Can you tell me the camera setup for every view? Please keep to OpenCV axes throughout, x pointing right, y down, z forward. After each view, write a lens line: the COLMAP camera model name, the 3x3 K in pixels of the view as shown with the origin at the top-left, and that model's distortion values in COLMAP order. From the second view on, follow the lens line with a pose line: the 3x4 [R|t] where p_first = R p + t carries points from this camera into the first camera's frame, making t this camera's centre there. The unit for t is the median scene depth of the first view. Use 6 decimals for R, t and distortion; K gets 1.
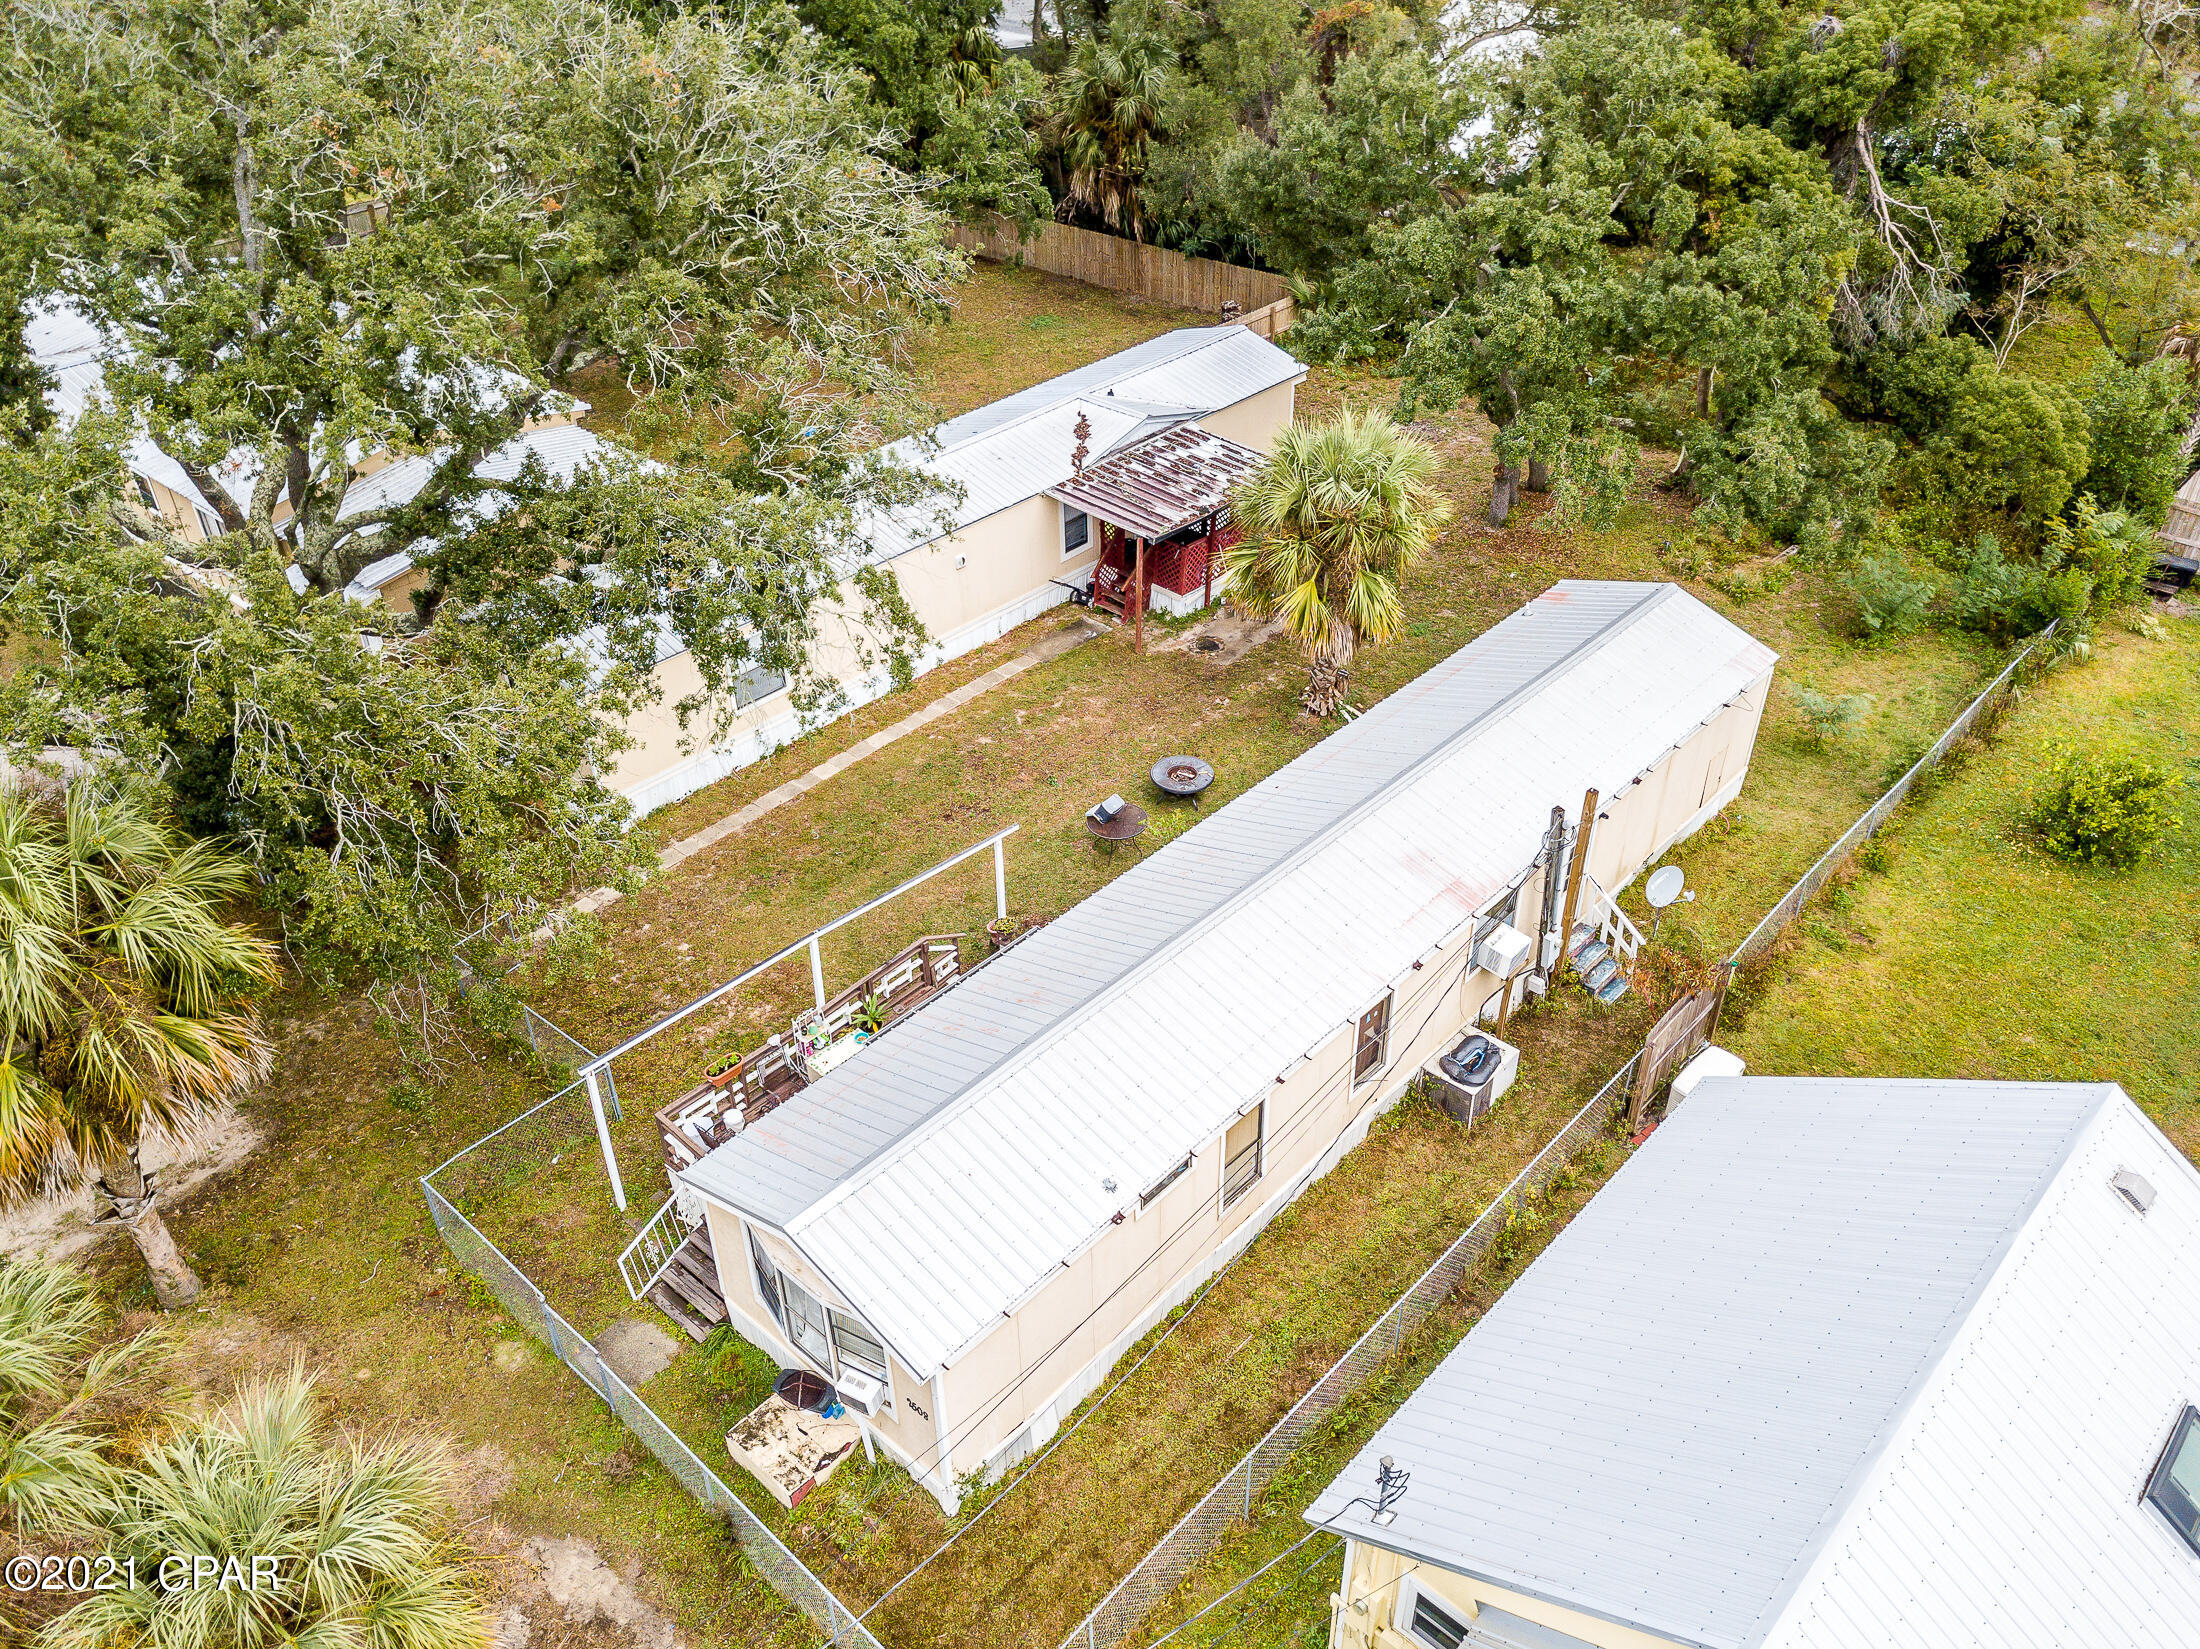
lens RADIAL K [[1674.5, 0, 1099.5], [0, 1674.5, 842.6], [0, 0, 1]] dist [0.027315, -0.002156]
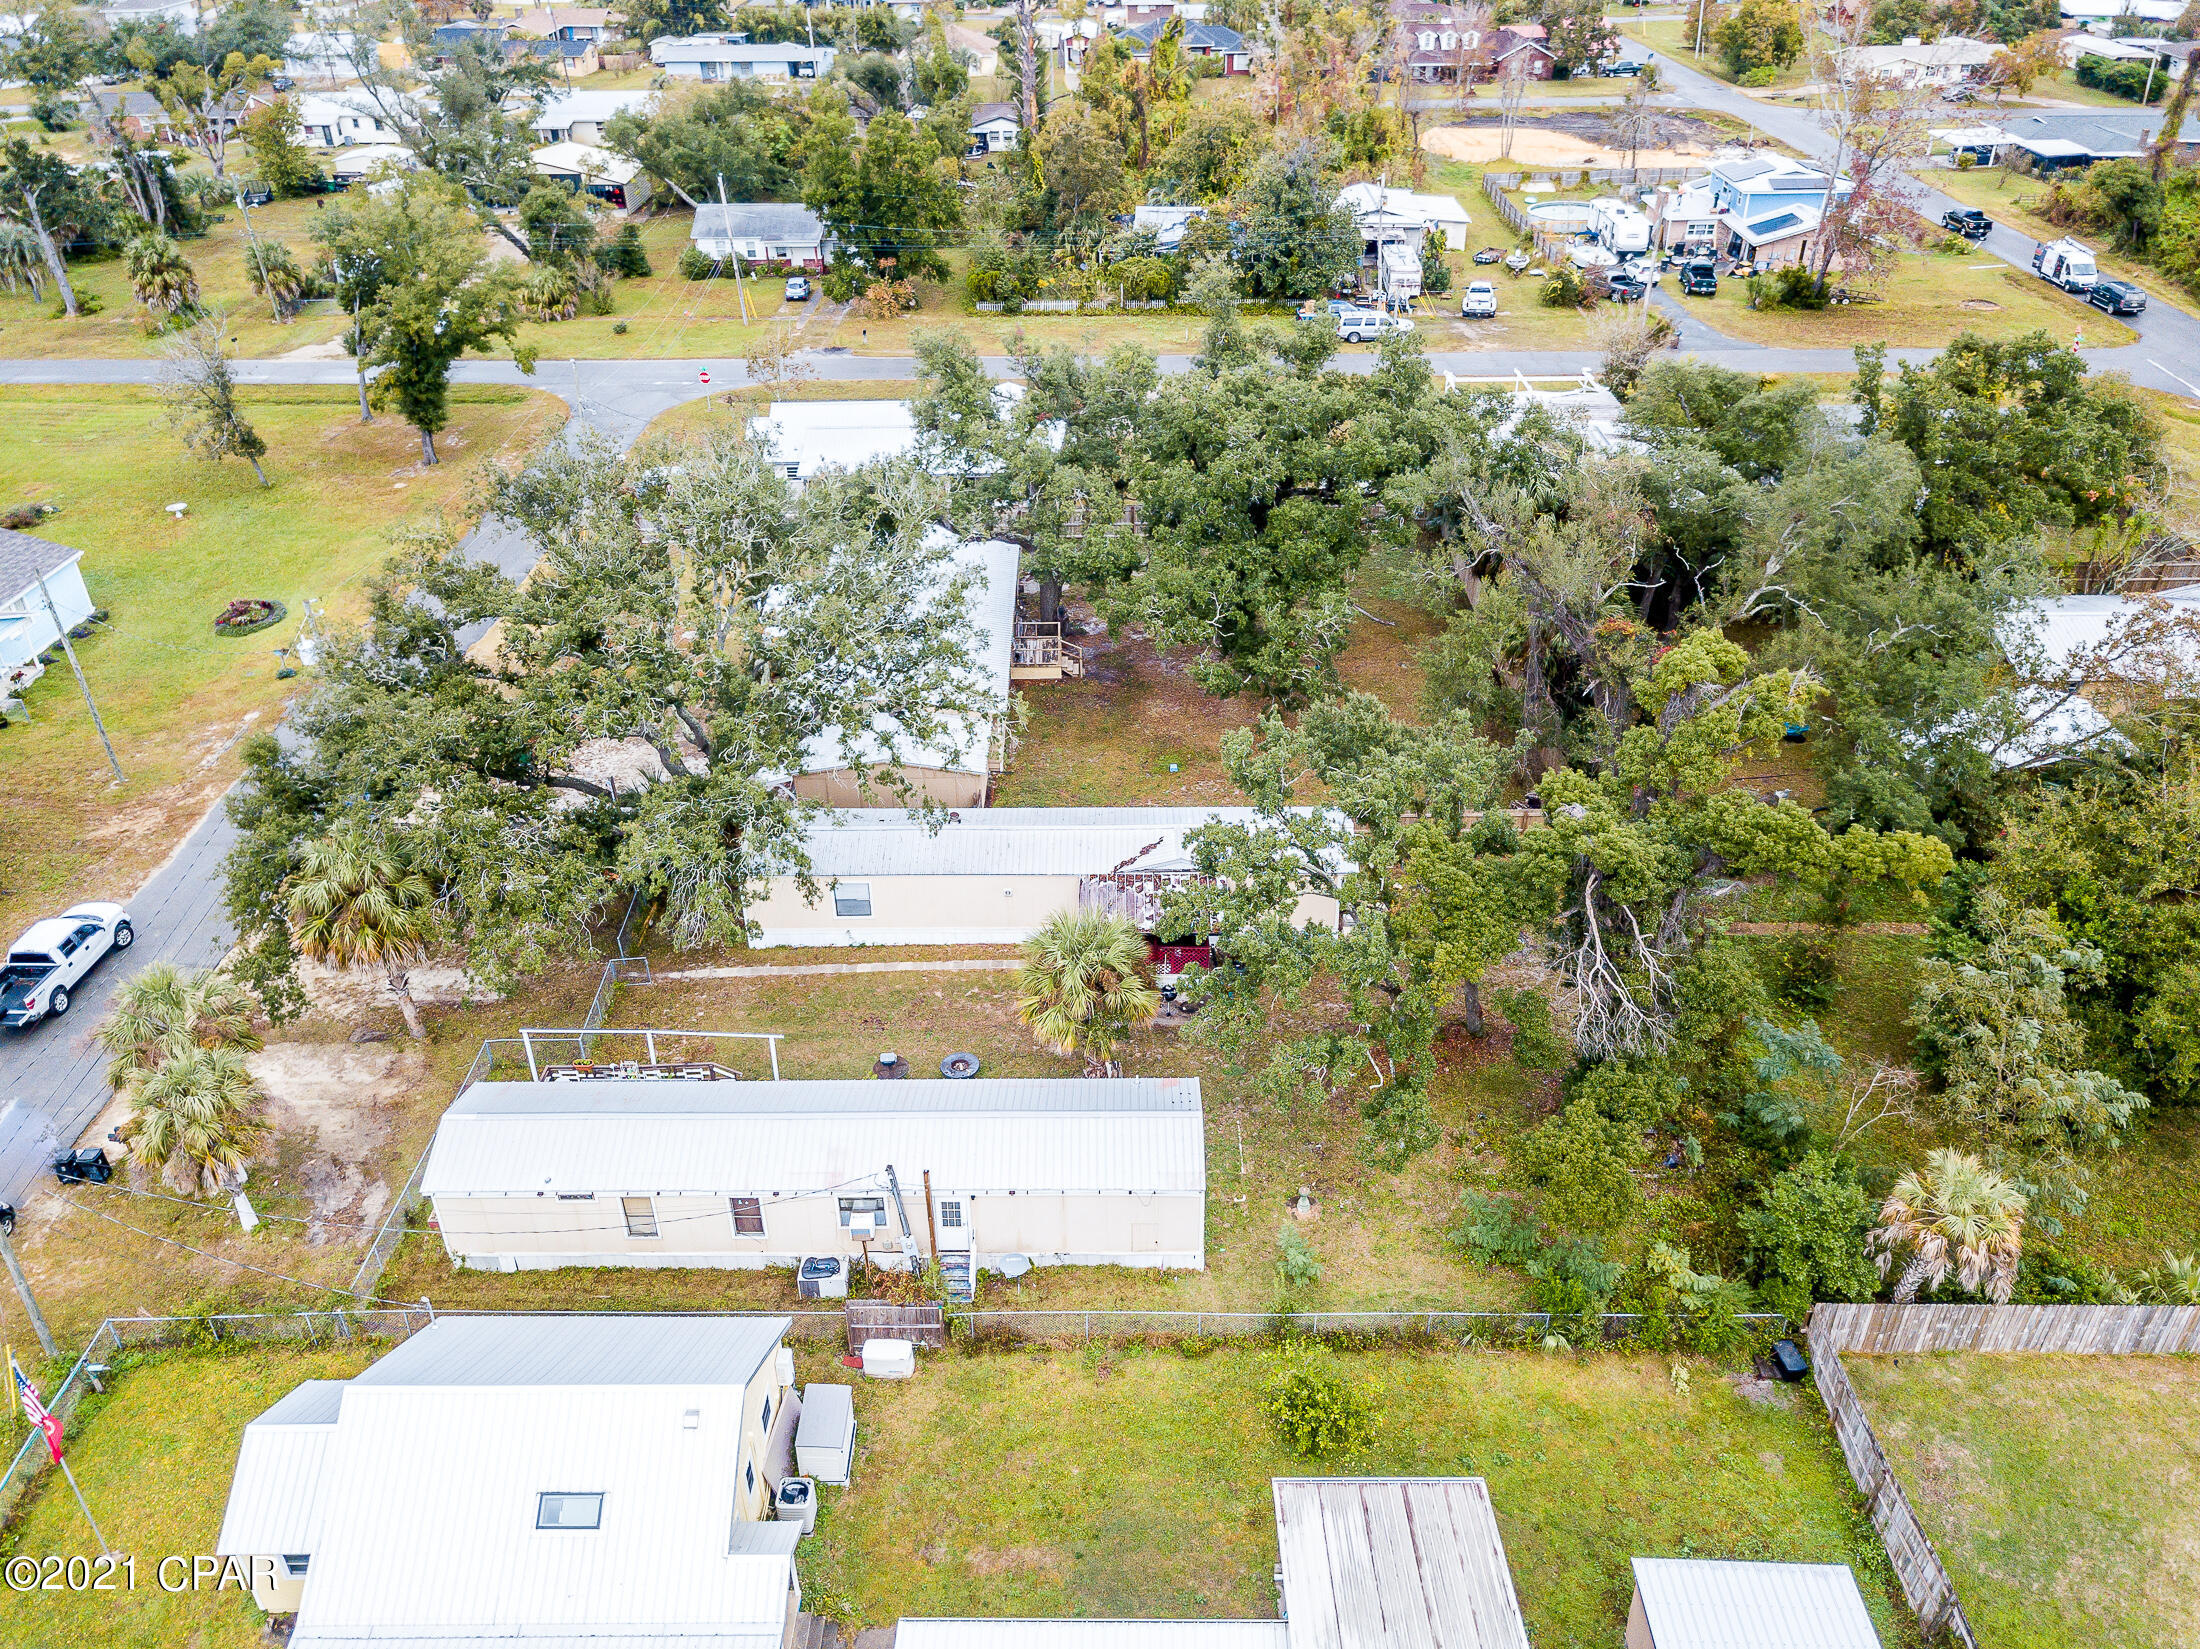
lens RADIAL K [[1674.5, 0, 1113.4], [0, 1674.5, 817.5], [0, 0, 1]] dist [0.027315, -0.002156]
pose [[0.678128, 0.402222, -0.615110, 1.076658], [-0.426732, 0.896903, 0.116037, -0.519041], [0.598367, 0.183800, 0.779856, -0.272070]]
